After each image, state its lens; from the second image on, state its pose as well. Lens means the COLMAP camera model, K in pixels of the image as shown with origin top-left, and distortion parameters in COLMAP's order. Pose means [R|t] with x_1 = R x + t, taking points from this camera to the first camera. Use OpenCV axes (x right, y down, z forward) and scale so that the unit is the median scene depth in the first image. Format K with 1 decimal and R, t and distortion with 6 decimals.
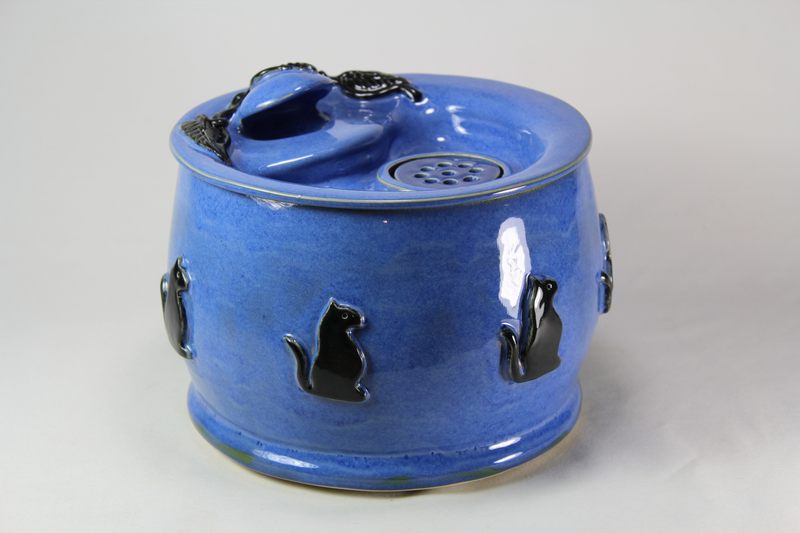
lens RADIAL K [[1925.1, 0, 400.6], [0, 1925.1, 265.7], [0, 0, 1]] dist [-0.083542, 0.000000]
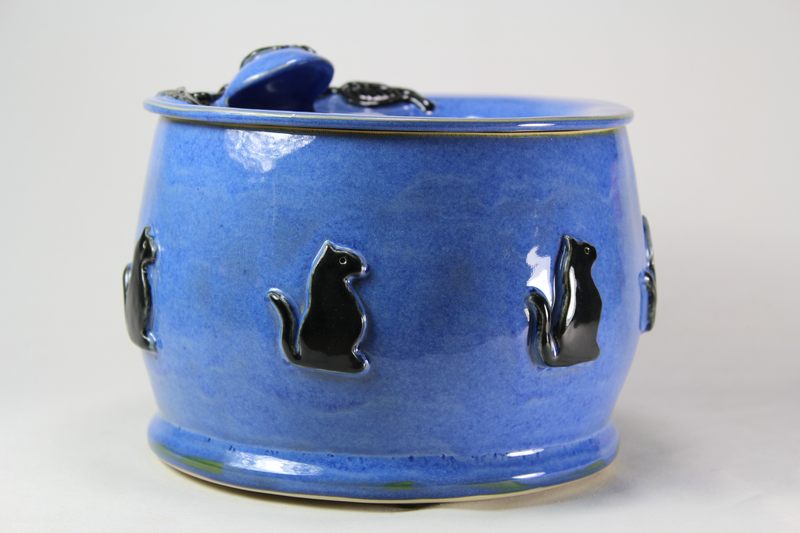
lens RADIAL K [[1925.1, 0, 397.3], [0, 1925.1, 266.5], [0, 0, 1]] dist [-0.083542, 0.000000]
pose [[0.999643, 0.026381, 0.004223, -0.008431], [-0.024631, 0.971250, -0.236785, 0.210823], [-0.010348, 0.236596, 0.971553, 0.184162]]
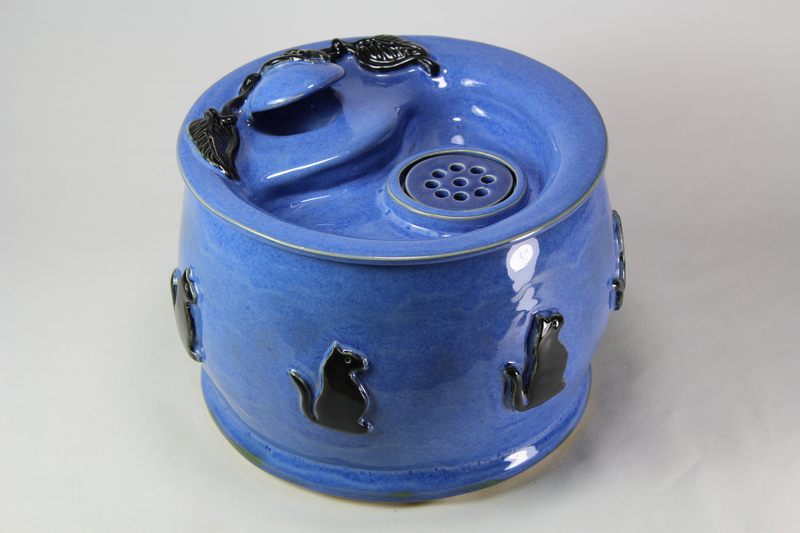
lens RADIAL K [[1925.1, 0, 401.7], [0, 1925.1, 271.0], [0, 0, 1]] dist [-0.083542, 0.000000]
pose [[0.999168, 0.022778, -0.033816, 0.030043], [-0.014193, 0.971833, 0.235243, -0.240777], [0.038221, -0.234567, 0.971348, 0.034197]]
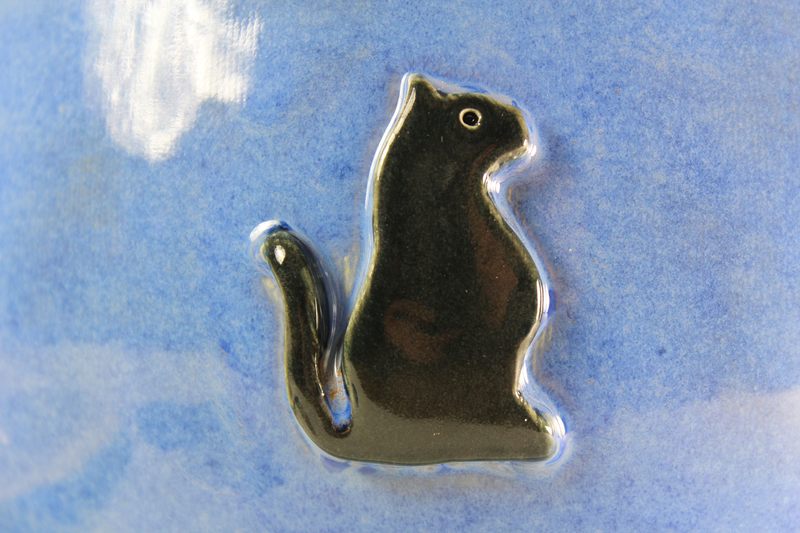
lens RADIAL K [[1925.1, 0, 400.2], [0, 1925.1, 268.0], [0, 0, 1]] dist [-0.083542, 0.000000]
pose [[0.699158, 0.030926, -0.714298, 0.259703], [-0.255705, 0.943799, -0.209423, 0.088942], [0.667677, 0.329070, 0.667772, 0.790055]]
